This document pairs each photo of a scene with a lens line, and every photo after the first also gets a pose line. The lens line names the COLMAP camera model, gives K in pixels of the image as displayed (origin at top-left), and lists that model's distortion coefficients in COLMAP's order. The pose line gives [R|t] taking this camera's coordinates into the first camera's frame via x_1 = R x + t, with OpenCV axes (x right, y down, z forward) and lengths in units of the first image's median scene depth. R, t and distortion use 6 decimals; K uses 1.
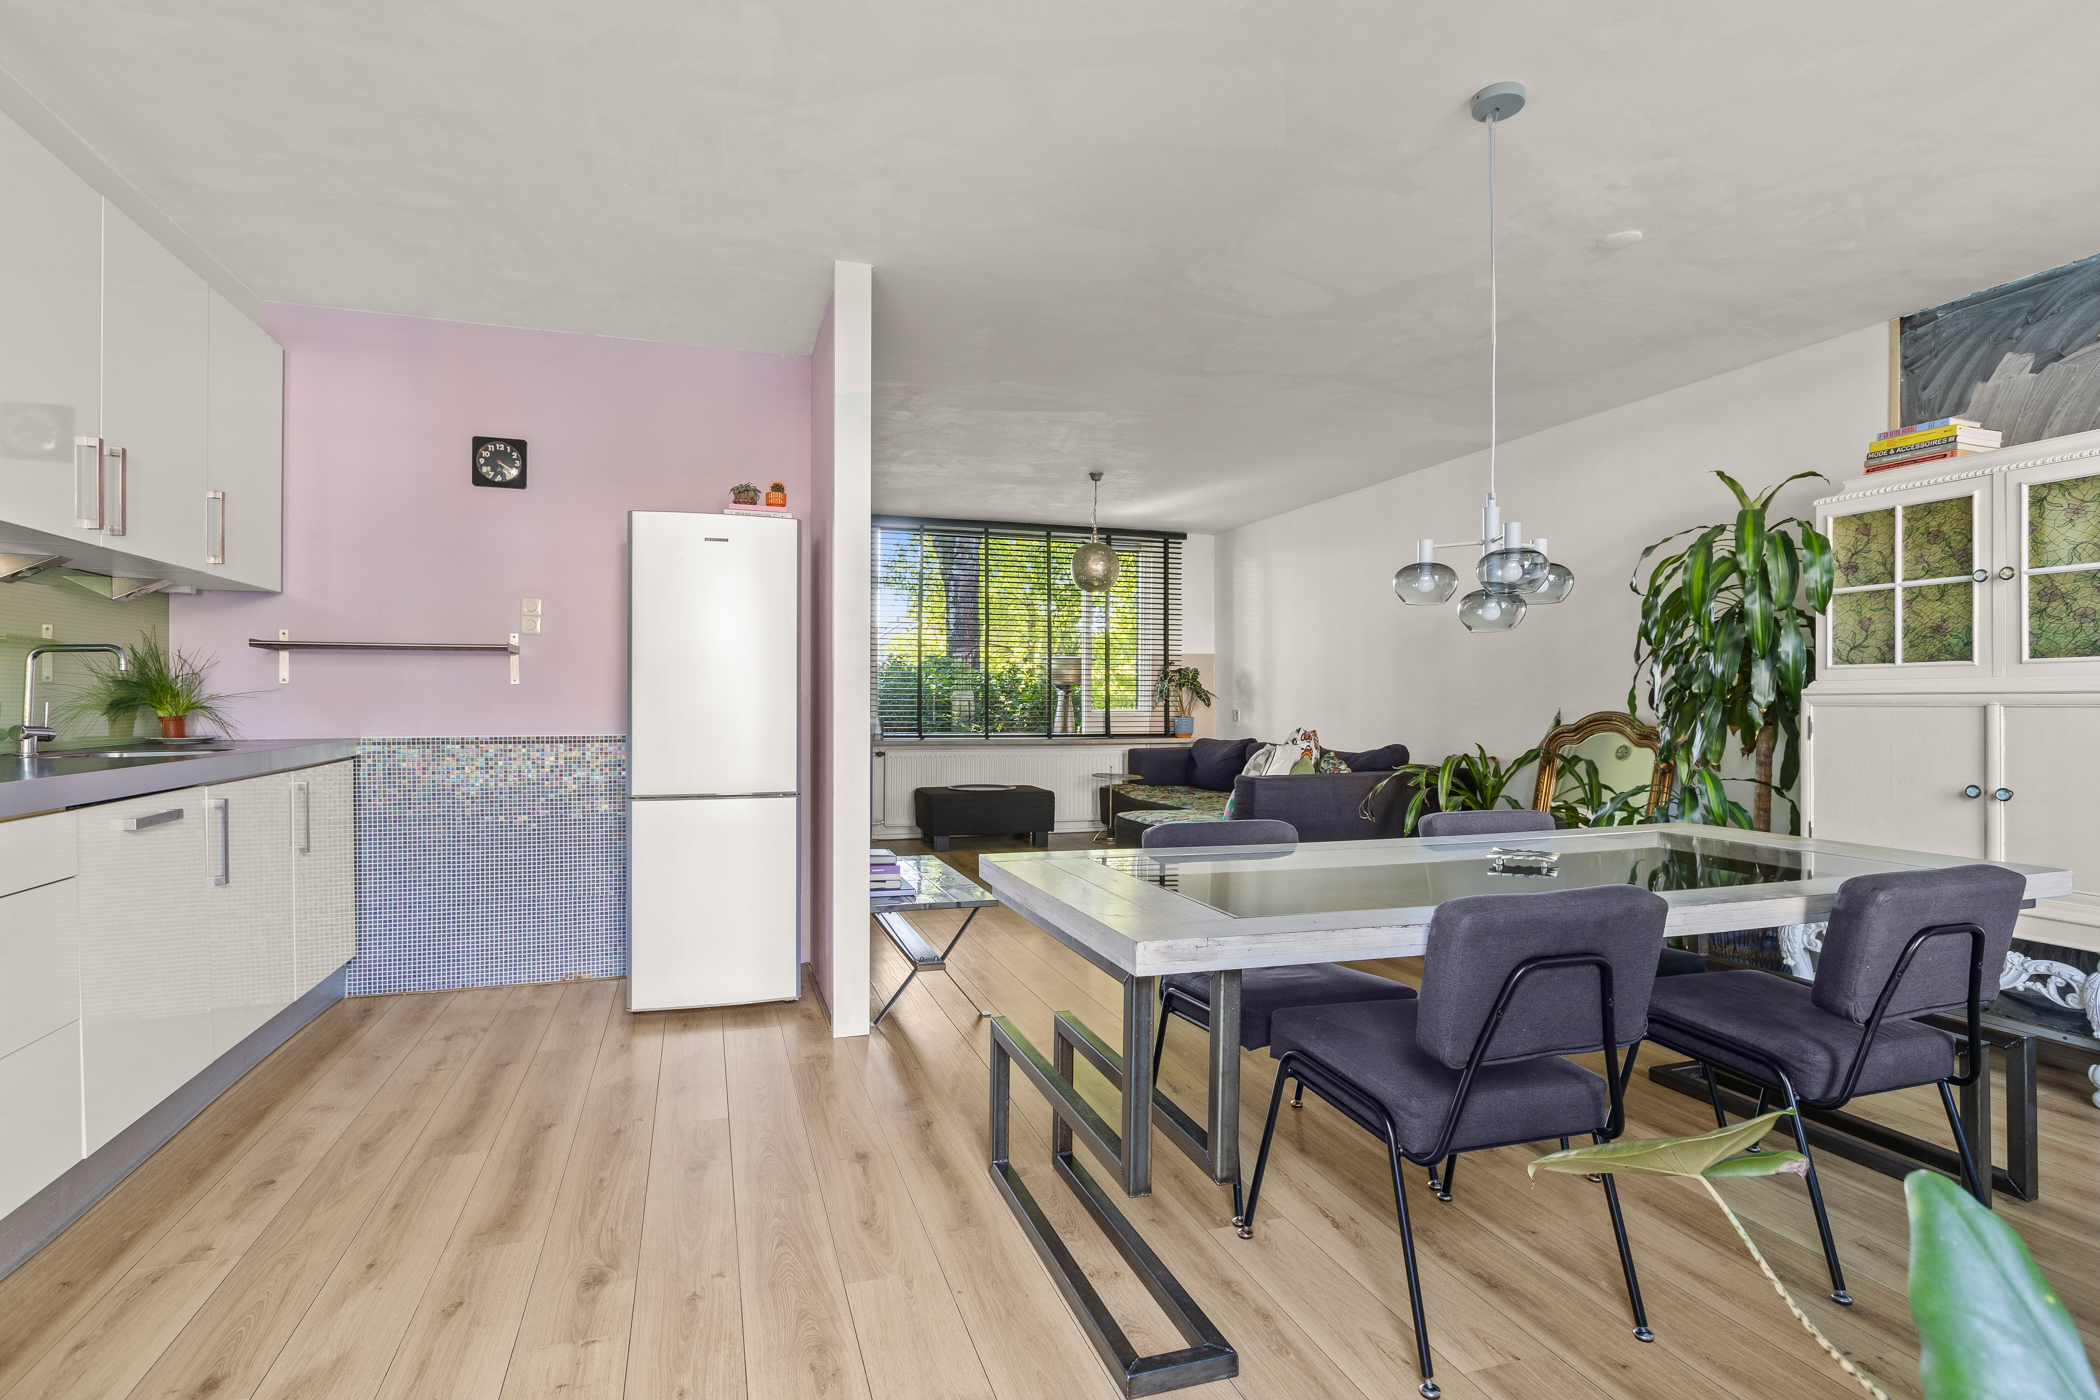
lens RADIAL K [[1065.1, 0, 1062.5], [0, 1065.1, 706.2], [0, 0, 1]] dist [0.002112, 0.000015]
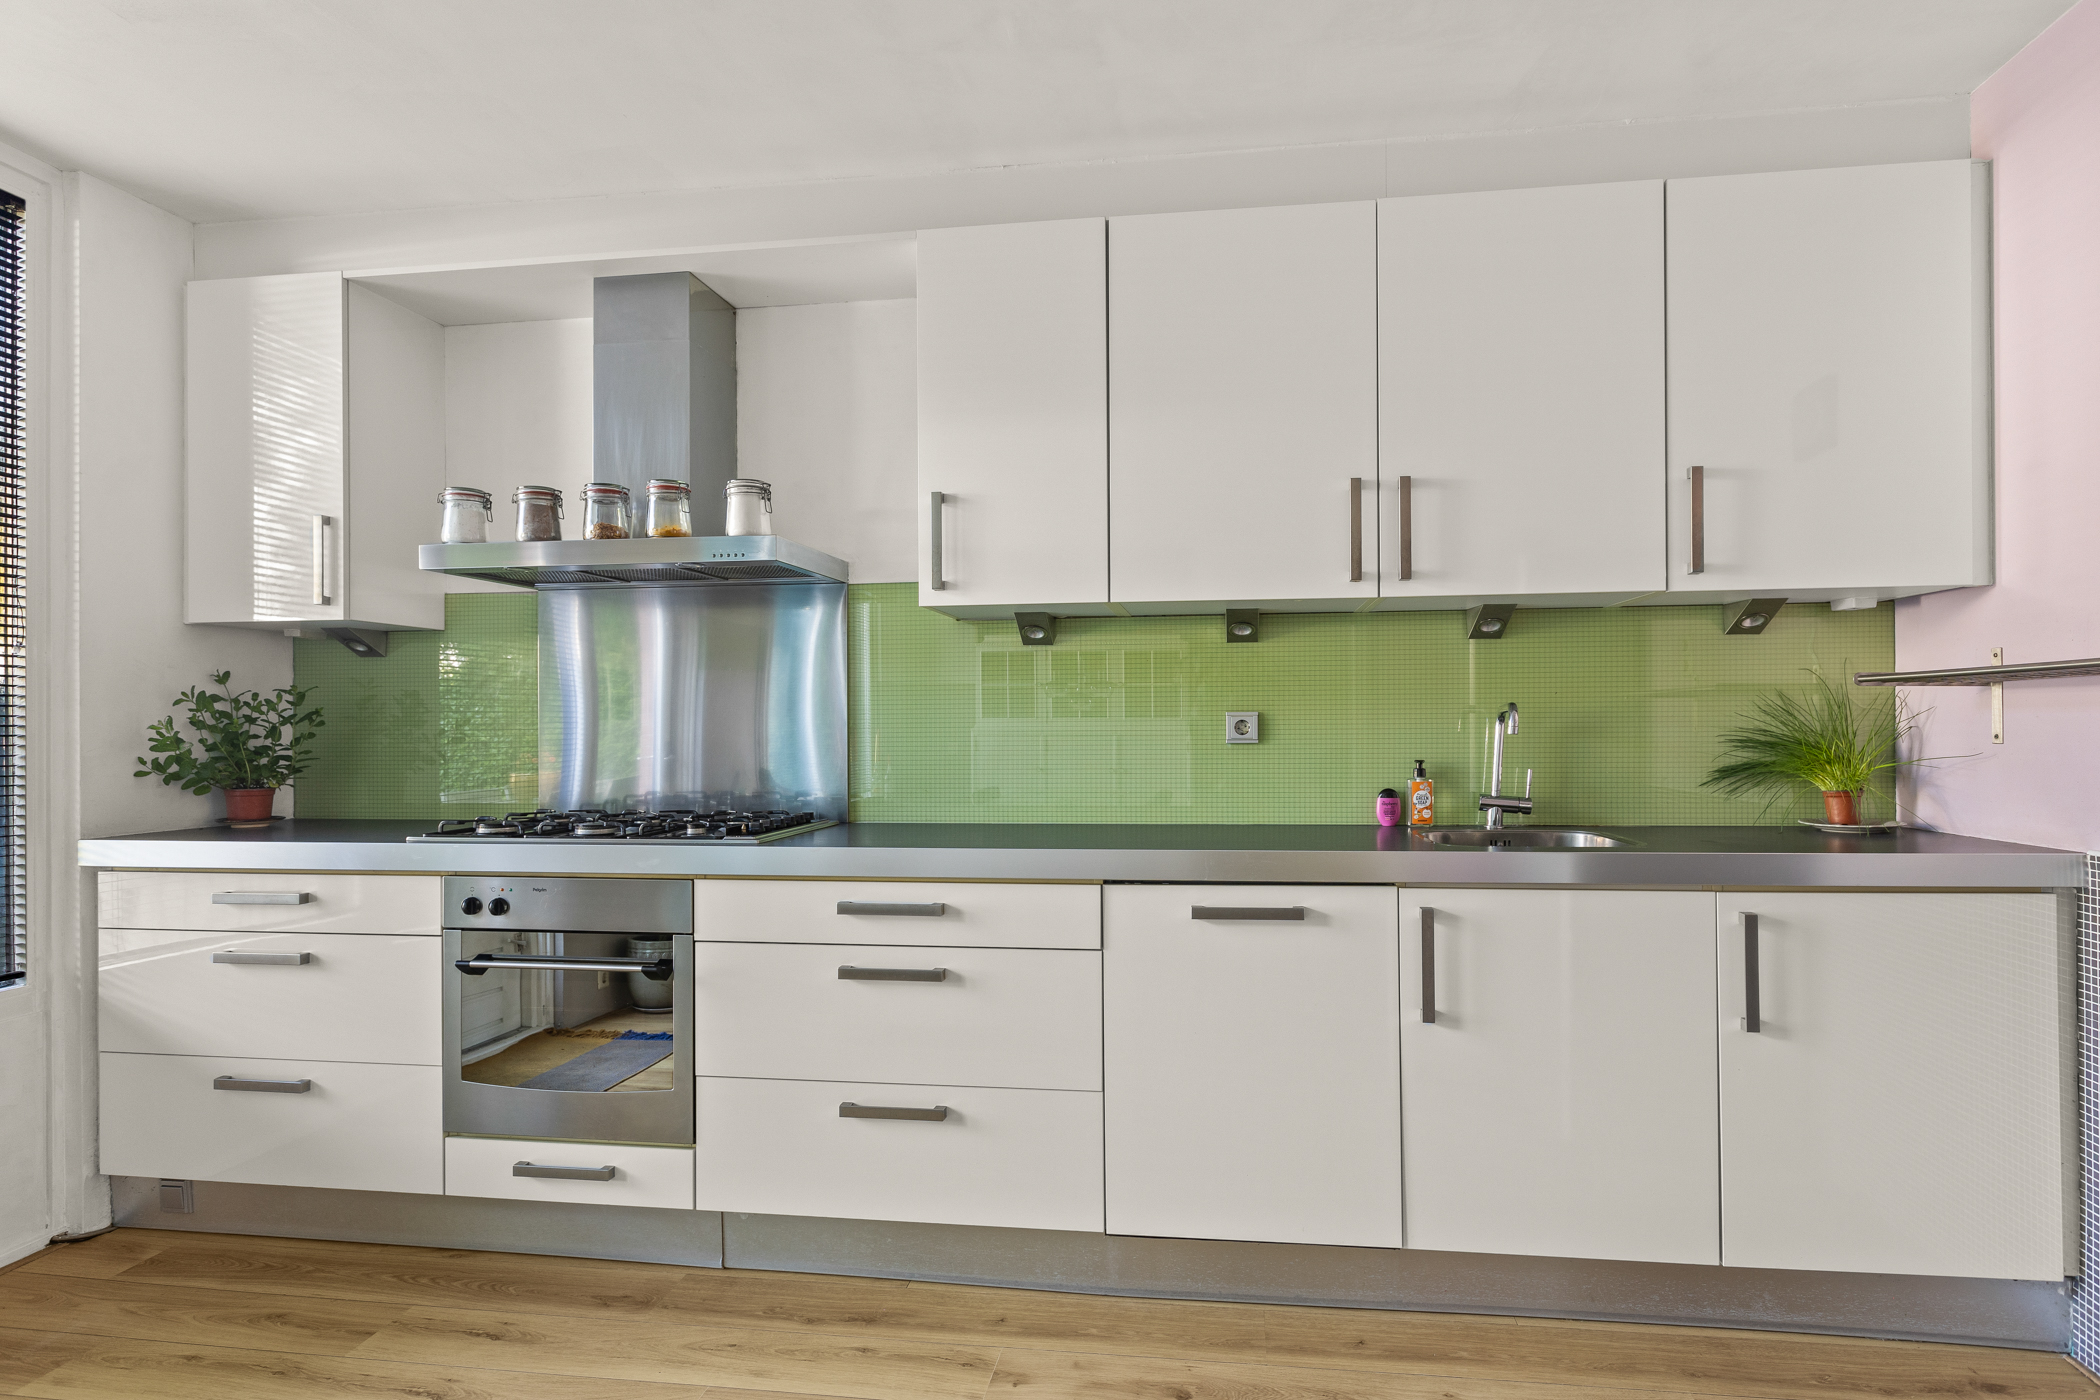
lens RADIAL K [[1092.9, 0, 1067.1], [0, 1092.9, 717.2], [0, 0, 1]] dist [-0.001423, -0.000512]
pose [[-0.448222, -0.001034, -0.893922, 0.012252], [0.001465, 0.999997, -0.001891, -0.036187], [0.893921, -0.002157, -0.448219, 0.858430]]
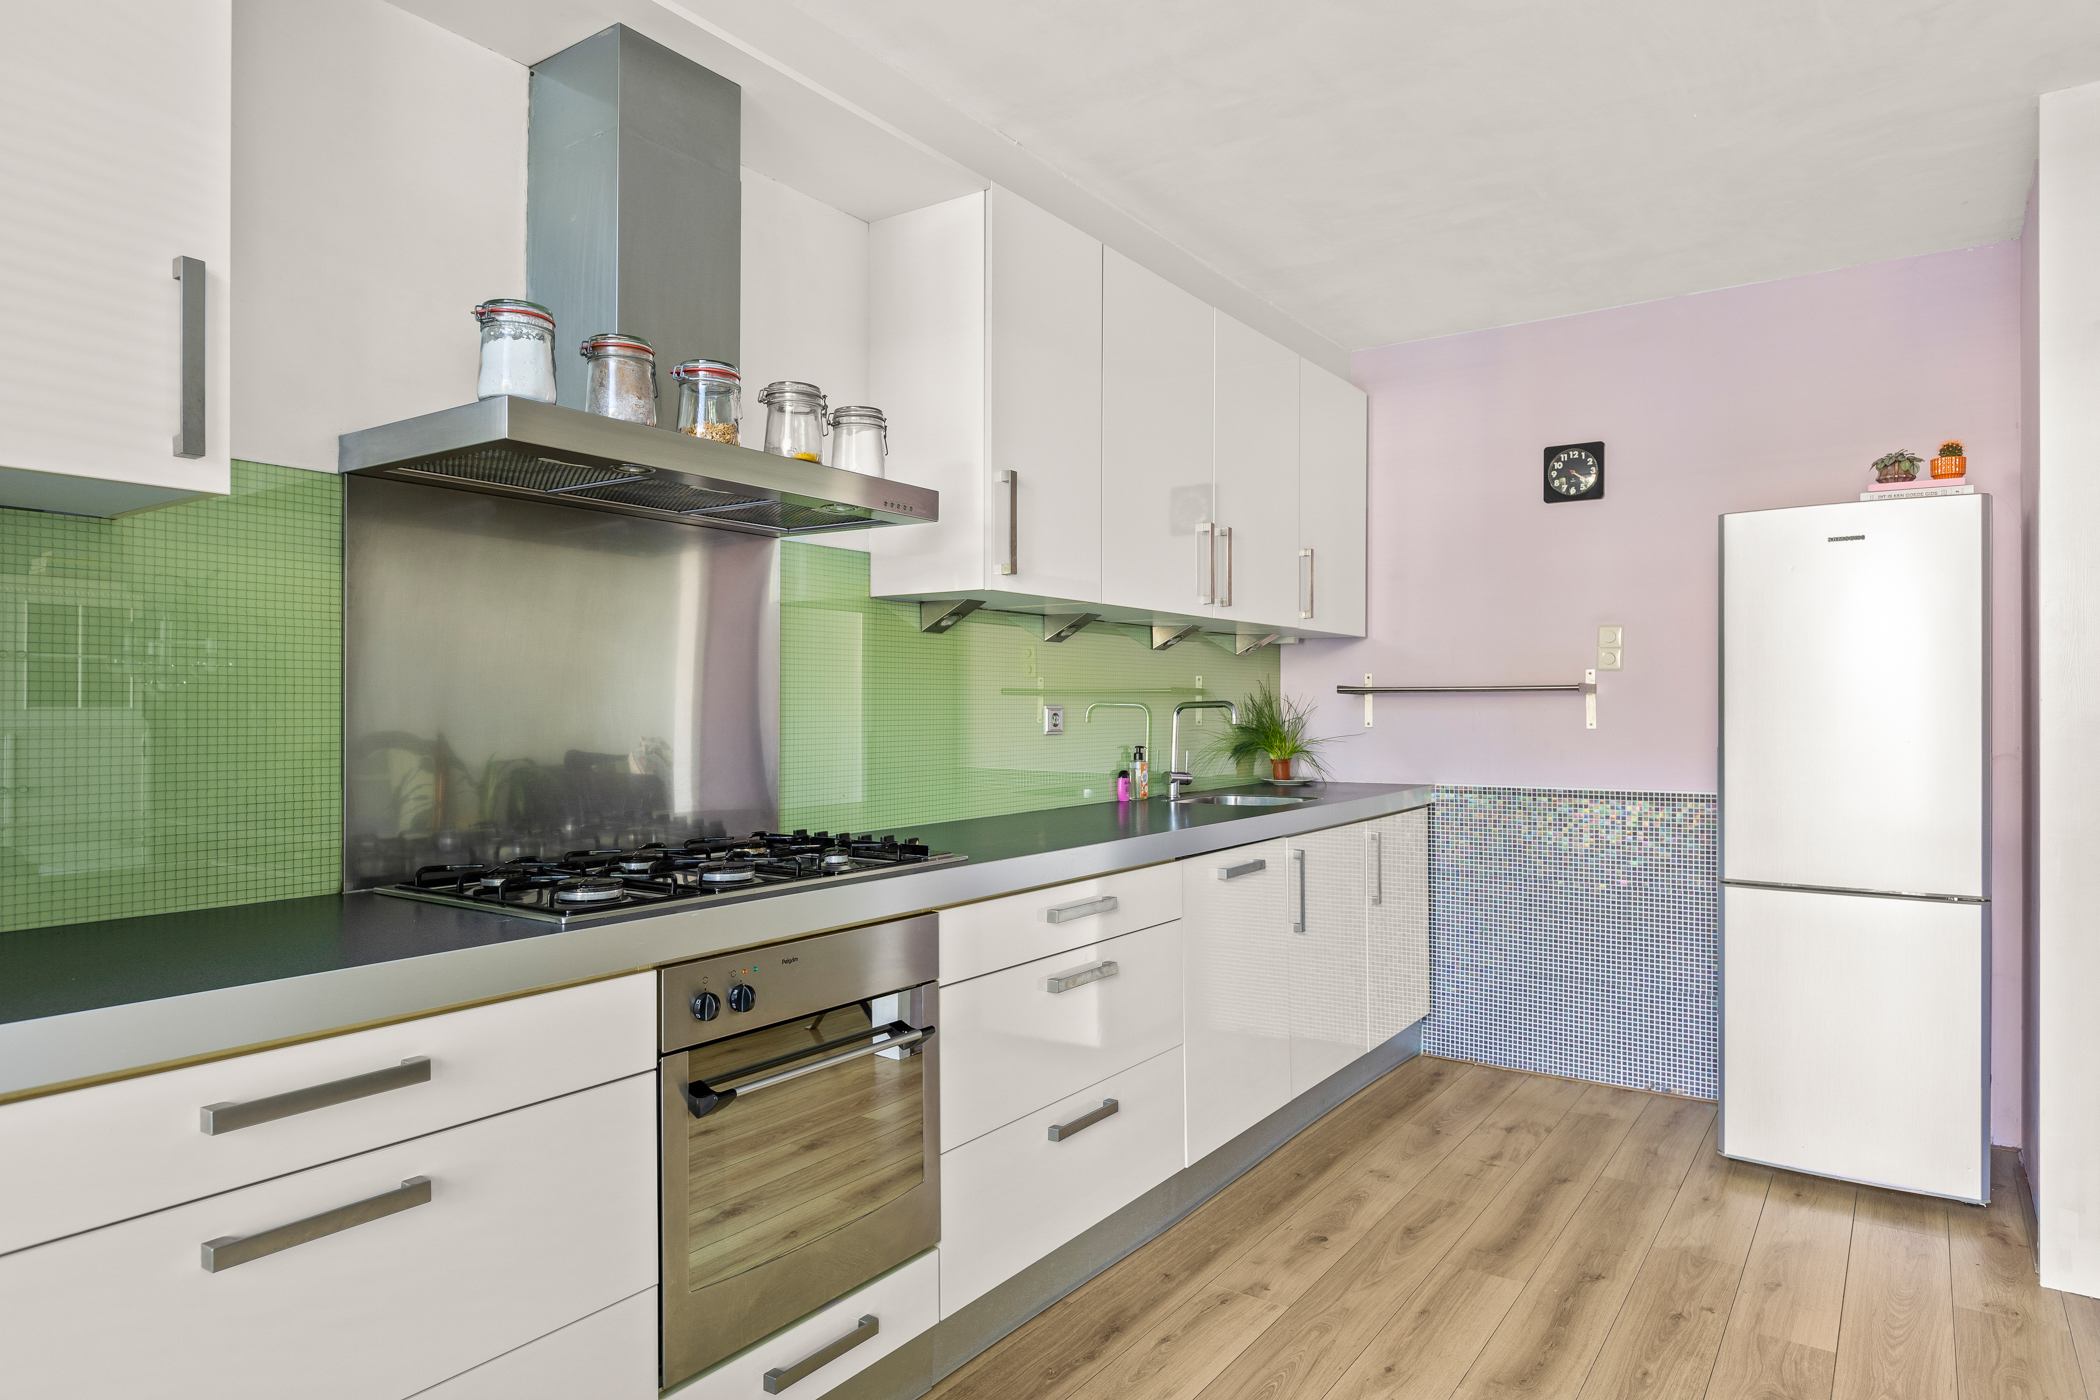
lens RADIAL K [[1272.6, 0, 1015.8], [0, 1272.6, 703.6], [0, 0, 1]] dist [-0.002592, -0.000756]
pose [[0.585814, -0.003811, -0.810437, 0.046386], [-0.002985, 0.999972, -0.006860, -0.036269], [0.810440, 0.006437, 0.585786, 0.033500]]
